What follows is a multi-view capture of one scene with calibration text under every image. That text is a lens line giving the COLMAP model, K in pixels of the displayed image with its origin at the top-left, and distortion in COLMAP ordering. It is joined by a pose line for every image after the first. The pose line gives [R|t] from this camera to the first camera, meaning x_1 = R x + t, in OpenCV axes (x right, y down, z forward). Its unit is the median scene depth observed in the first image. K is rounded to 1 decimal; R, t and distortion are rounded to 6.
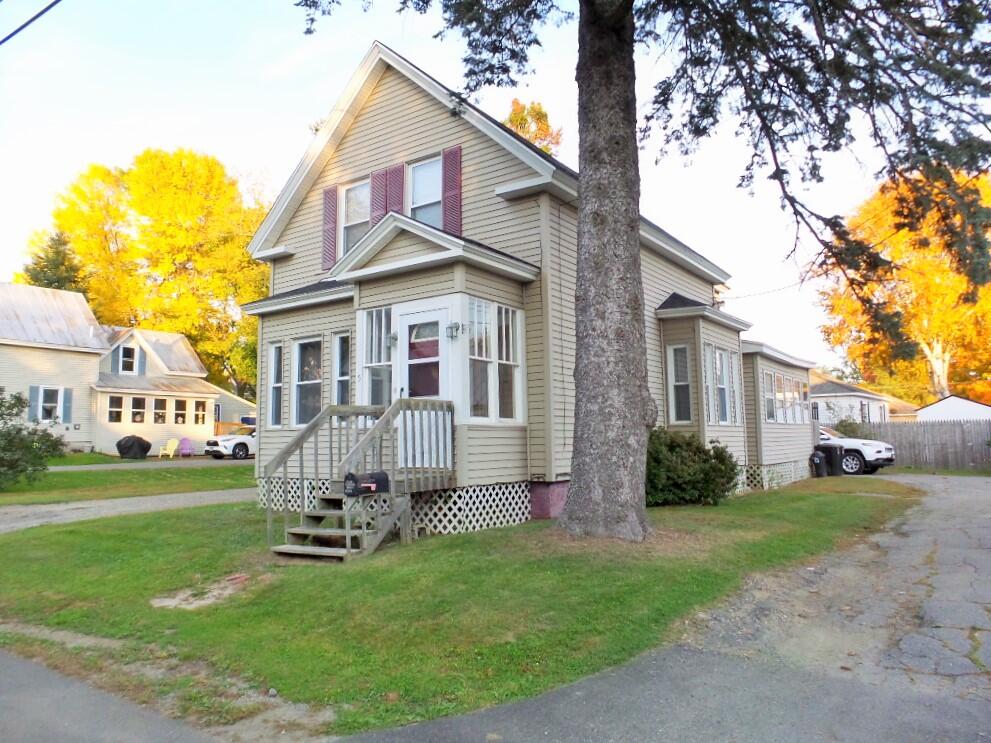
lens RADIAL K [[699.9, 0, 495.5], [0, 699.9, 371.5], [0, 0, 1]] dist [-0.000058, 0.000076]
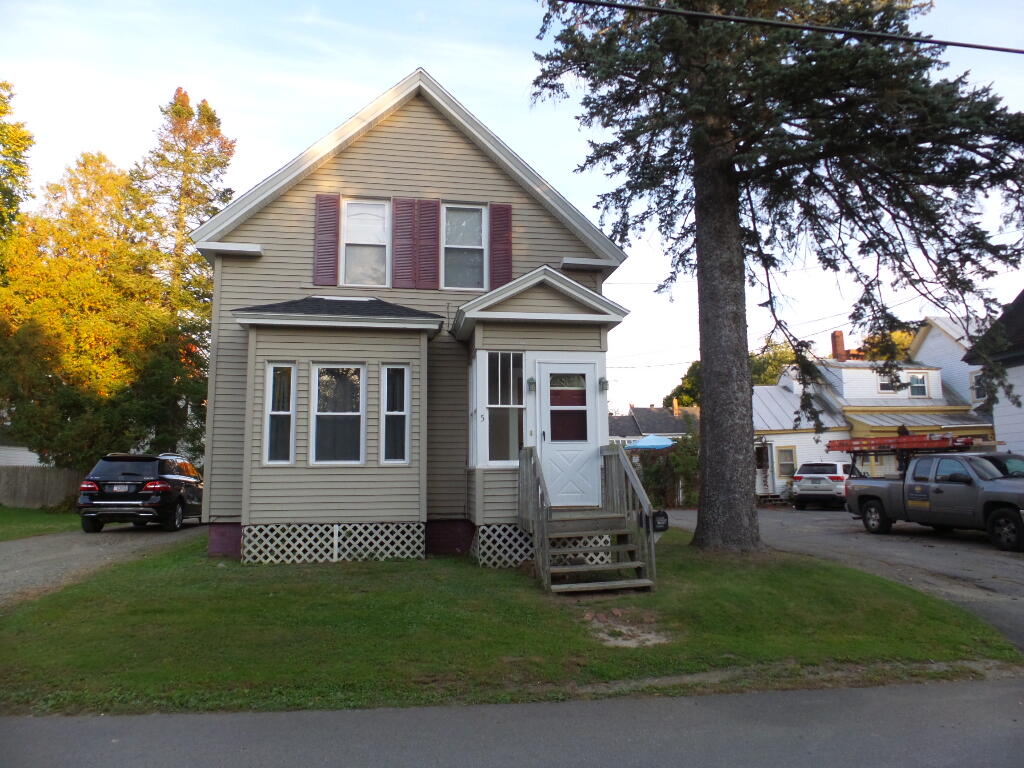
lens RADIAL K [[703.5, 0, 515.2], [0, 703.5, 385.9], [0, 0, 1]] dist [-0.005918, 0.000531]
pose [[0.723279, 0.102360, 0.682927, -0.745227], [-0.076717, 0.994742, -0.067846, 0.024519], [-0.686281, -0.003321, 0.727329, 0.210708]]
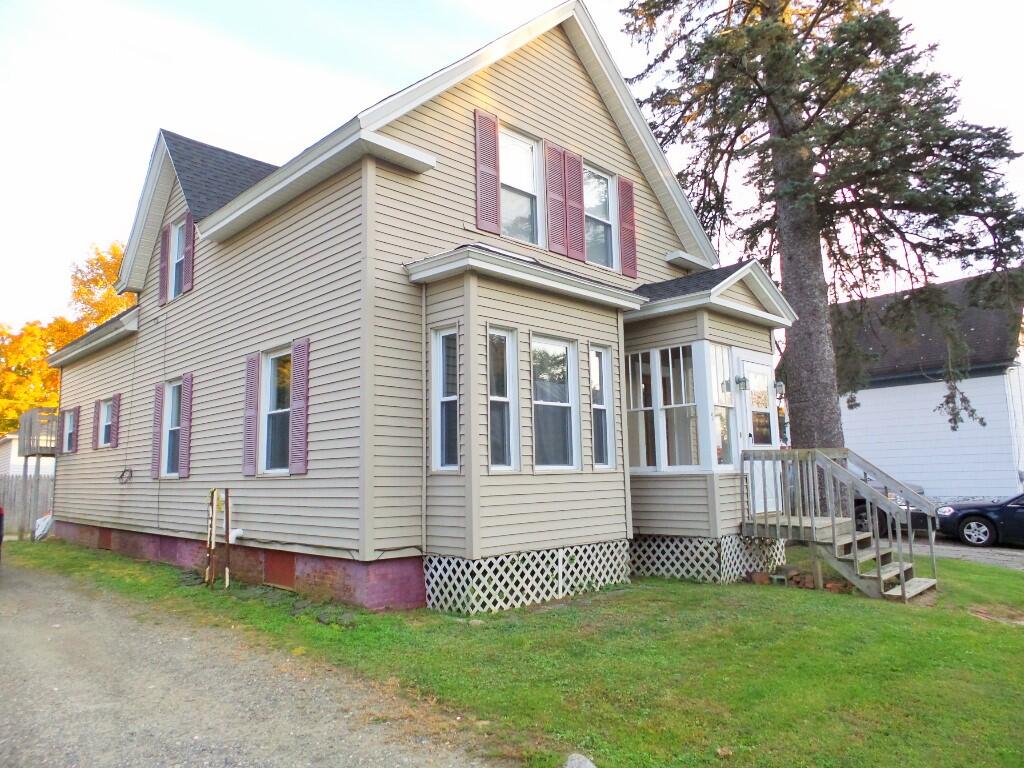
lens RADIAL K [[679.8, 0, 512.0], [0, 679.8, 384.0], [0, 0, 1]] dist [0.005023, 0.000852]
pose [[0.200586, 0.139107, 0.969750, -0.954300], [-0.091810, 0.988181, -0.122760, 0.084570], [-0.975365, -0.064409, 0.210987, 0.939572]]
